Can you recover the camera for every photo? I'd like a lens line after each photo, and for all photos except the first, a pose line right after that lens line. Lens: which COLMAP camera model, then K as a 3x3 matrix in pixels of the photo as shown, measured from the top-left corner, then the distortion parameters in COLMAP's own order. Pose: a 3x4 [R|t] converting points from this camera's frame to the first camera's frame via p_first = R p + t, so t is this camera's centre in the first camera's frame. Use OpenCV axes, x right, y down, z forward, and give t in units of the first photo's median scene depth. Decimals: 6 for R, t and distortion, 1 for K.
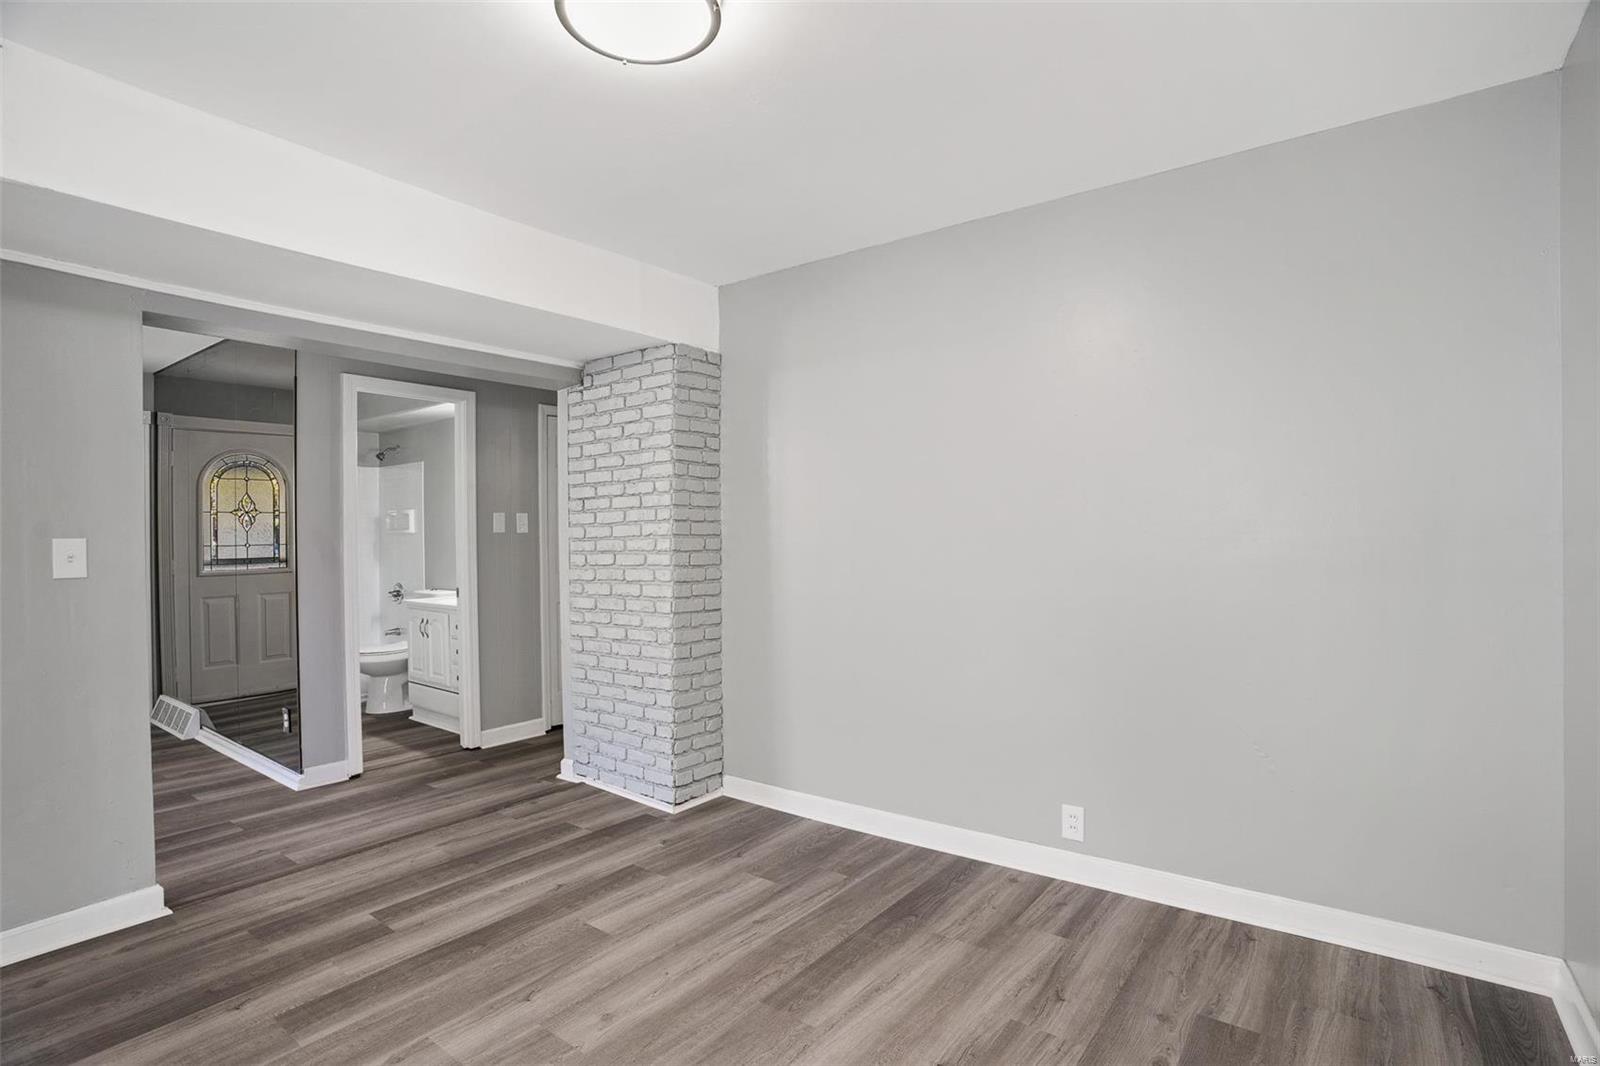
lens RADIAL K [[774.9, 0, 806.1], [0, 774.9, 545.5], [0, 0, 1]] dist [-0.079020, 0.036001]
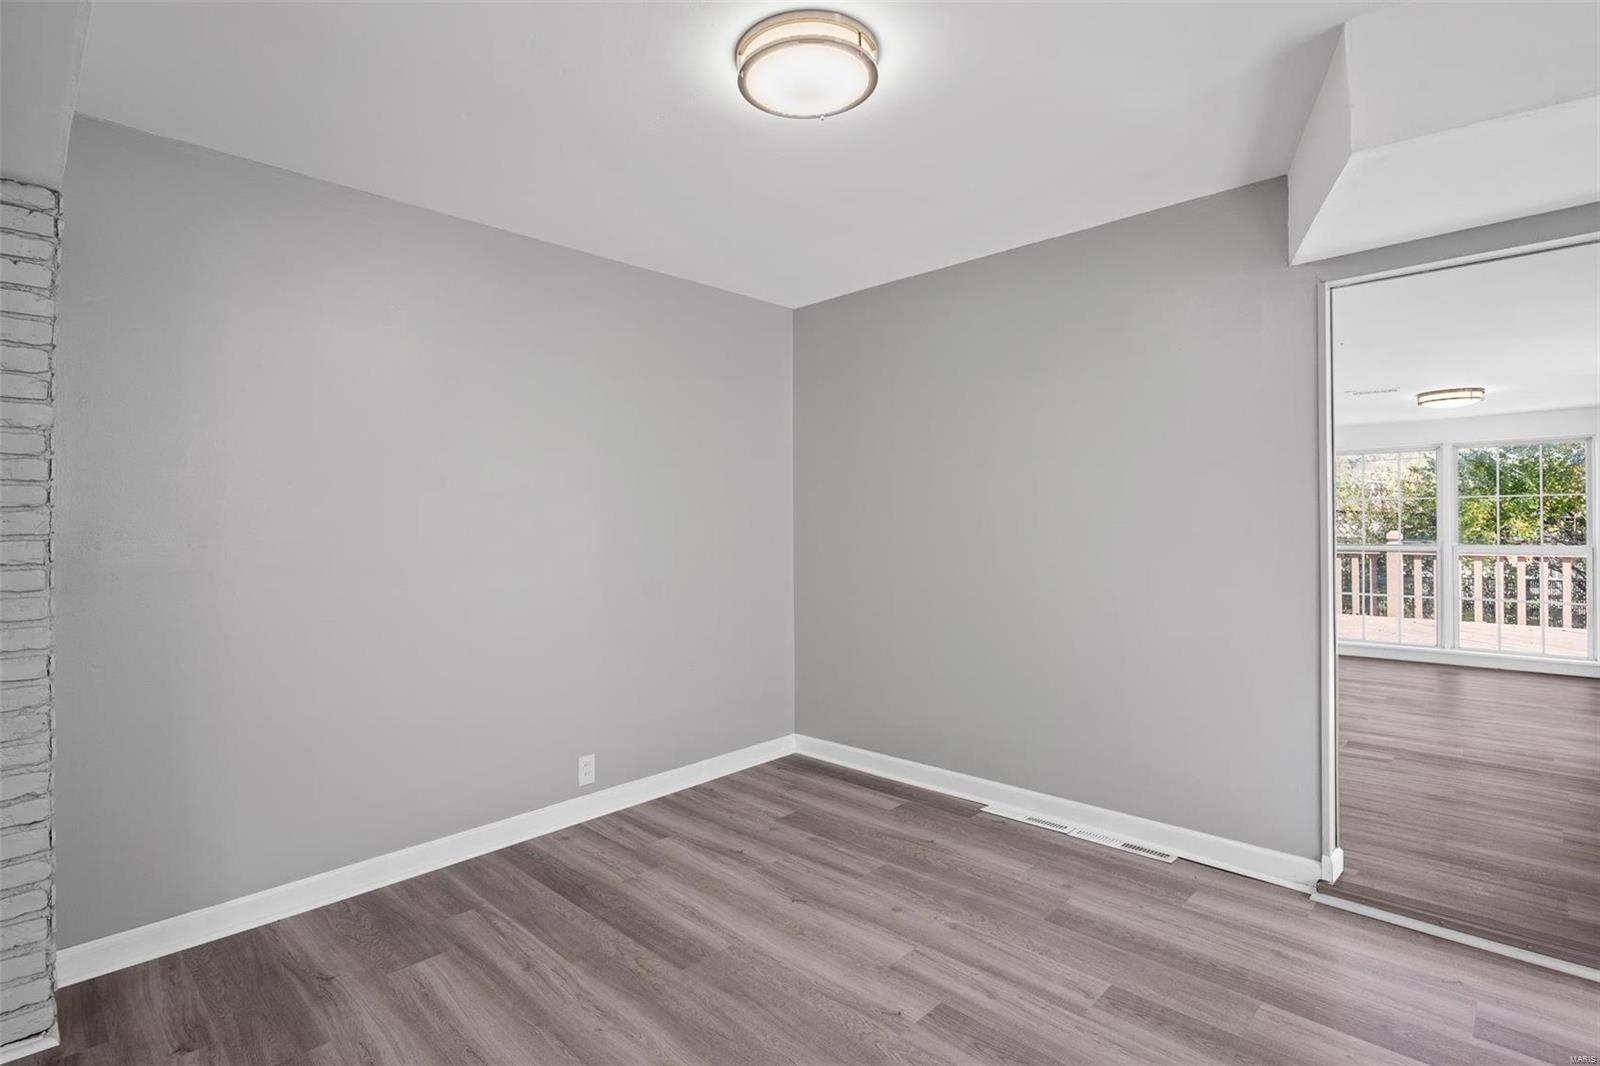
lens RADIAL K [[758.6, 0, 804.6], [0, 758.6, 531.4], [0, 0, 1]] dist [-0.007447, 0.001863]
pose [[0.127432, 0.000050, 0.991847, -0.704764], [0.019045, 0.999816, -0.002497, -0.003361], [-0.991665, 0.019208, 0.127407, 0.441911]]
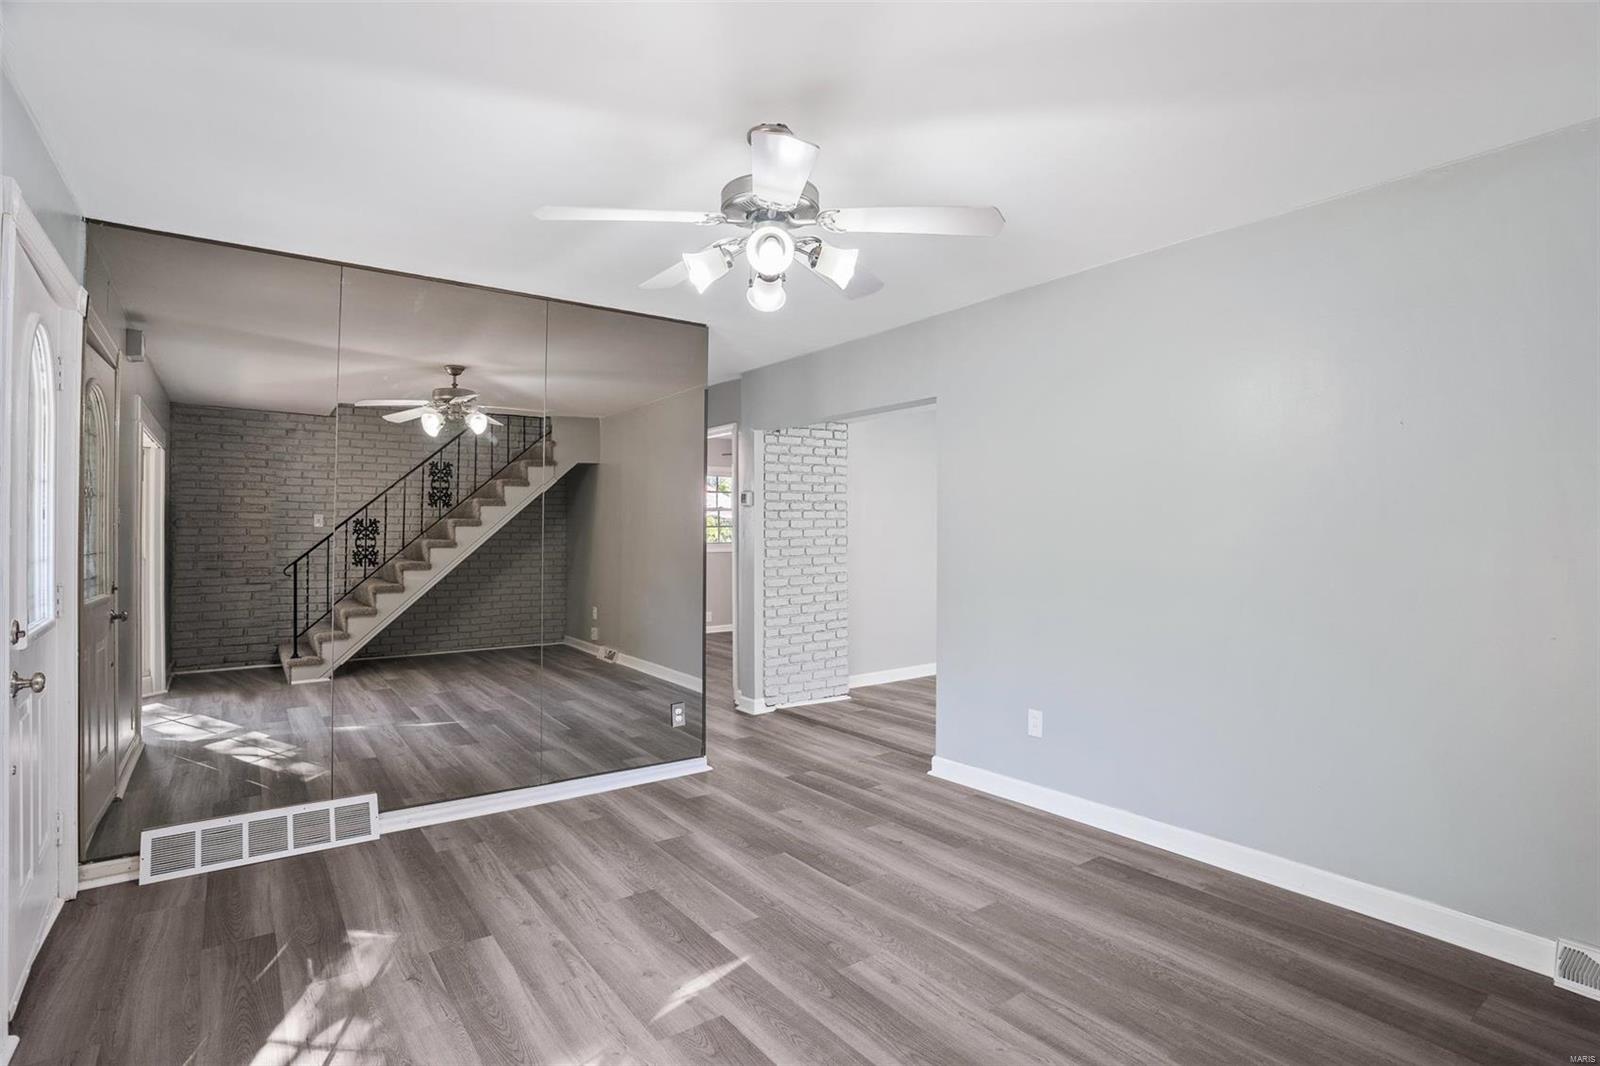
lens RADIAL K [[790.3, 0, 788.7], [0, 790.3, 522.3], [0, 0, 1]] dist [-0.064626, 0.026828]
pose [[0.308338, 0.019863, 0.951069, -2.106361], [0.013927, 0.999581, -0.025391, -0.000709], [-0.951175, 0.021075, 0.307932, 0.649077]]
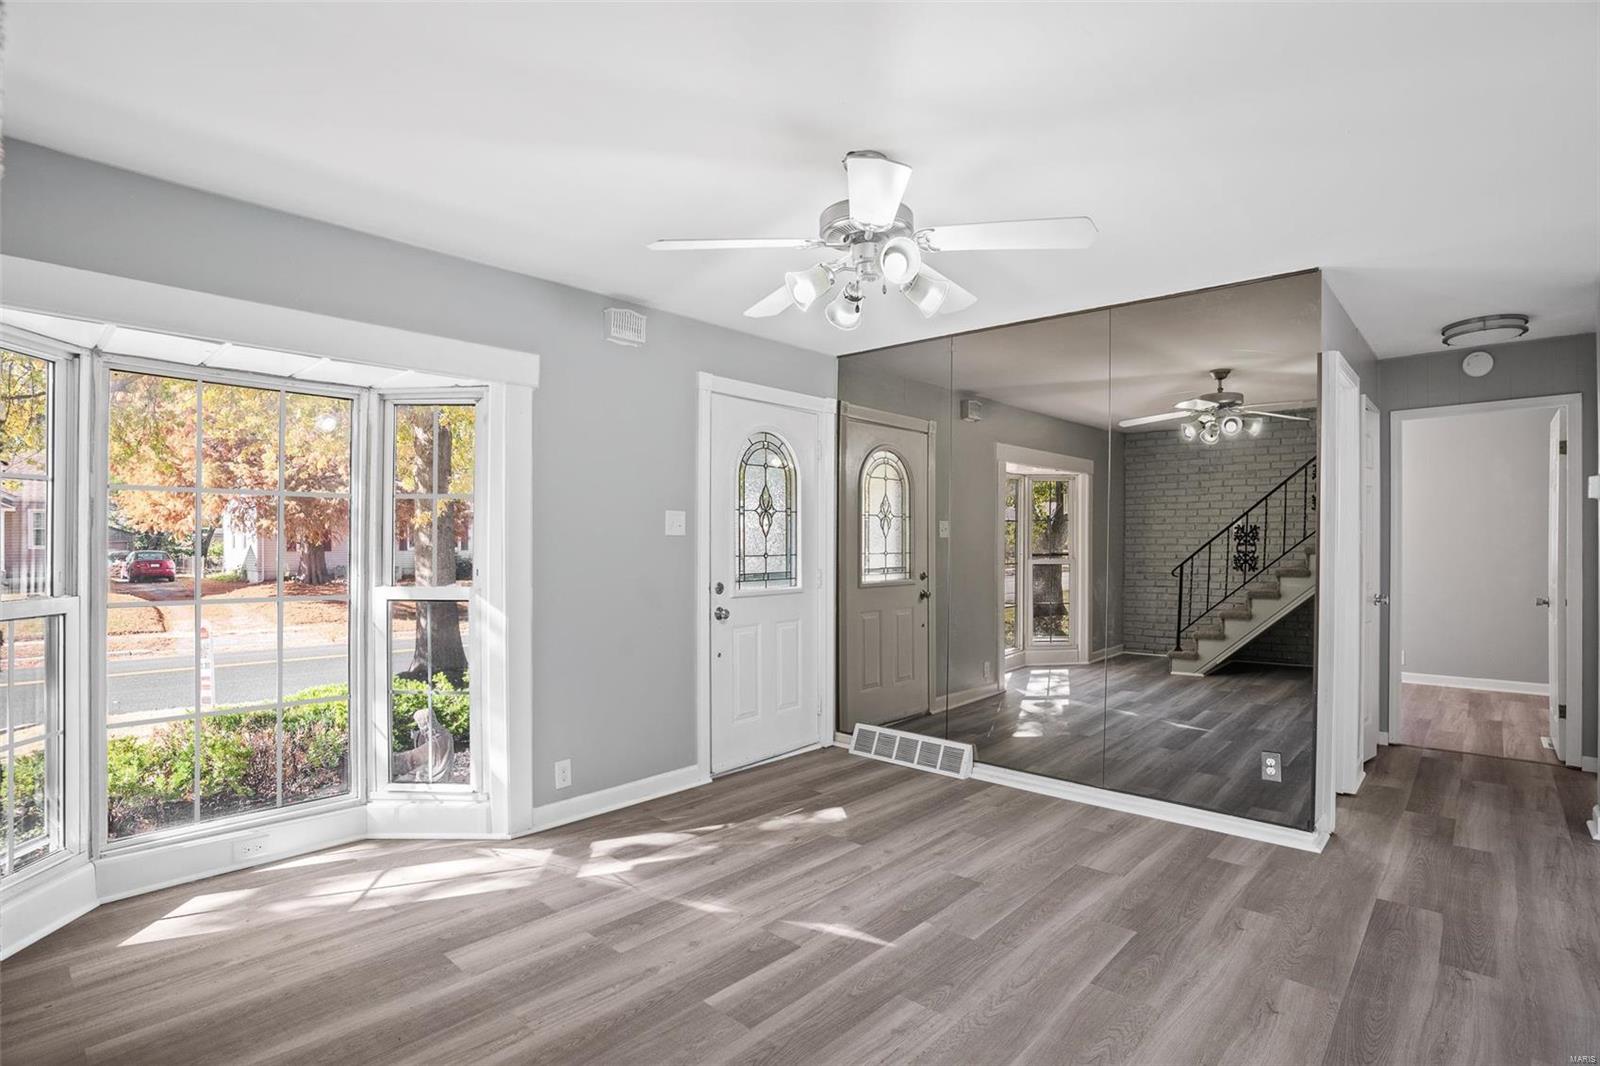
lens RADIAL K [[784.6, 0, 803.9], [0, 784.6, 528.8], [0, 0, 1]] dist [-0.075693, 0.034518]
pose [[0.994791, 0.006210, -0.101744, -1.406374], [-0.008954, 0.999608, -0.026530, -0.001533], [0.101540, 0.027303, 0.994457, 0.124415]]
